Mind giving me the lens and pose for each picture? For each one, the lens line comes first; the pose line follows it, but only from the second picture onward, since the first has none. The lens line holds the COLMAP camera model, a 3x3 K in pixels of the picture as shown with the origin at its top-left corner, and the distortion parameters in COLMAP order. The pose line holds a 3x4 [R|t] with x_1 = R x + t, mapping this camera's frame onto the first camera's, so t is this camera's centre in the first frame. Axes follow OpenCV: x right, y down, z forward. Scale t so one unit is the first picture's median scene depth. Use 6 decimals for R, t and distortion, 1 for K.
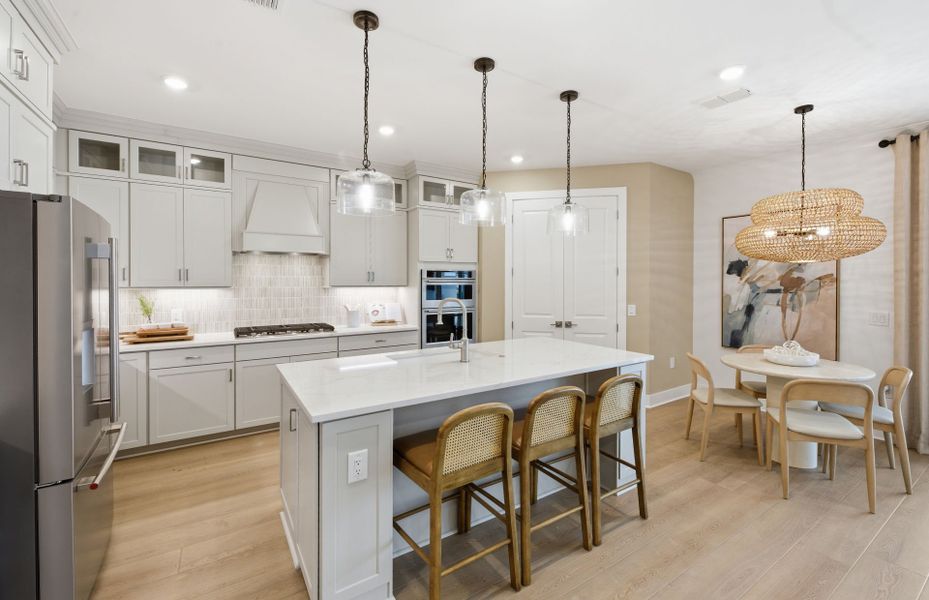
lens RADIAL K [[389.5, 0, 465.4], [0, 389.5, 282.6], [0, 0, 1]] dist [0.000542, -0.000036]
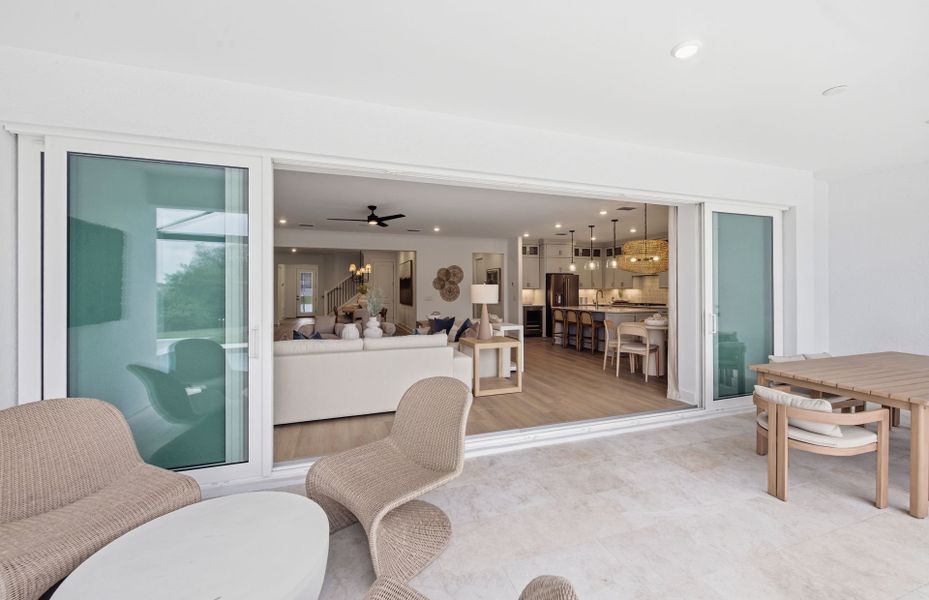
lens RADIAL K [[389.5, 0, 465.4], [0, 389.5, 282.6], [0, 0, 1]] dist [0.000542, -0.000036]
pose [[-0.218771, -0.021440, -0.975541, 2.222662], [-0.003737, 0.999770, -0.021135, 0.030739], [0.975769, -0.000978, -0.218801, 0.356880]]
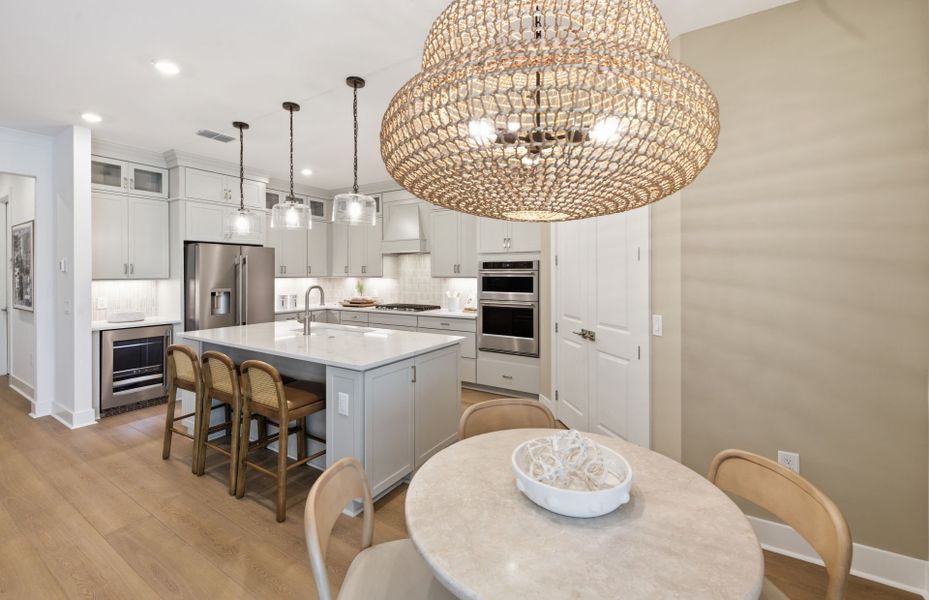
lens RADIAL K [[380.1, 0, 466.0], [0, 380.1, 276.2], [0, 0, 1]] dist [-0.001631, -0.000333]
pose [[0.438479, 0.003869, -0.898733, 0.811237], [-0.002873, 0.999992, 0.002903, 0.003019], [0.898737, 0.001309, 0.438486, 0.545927]]
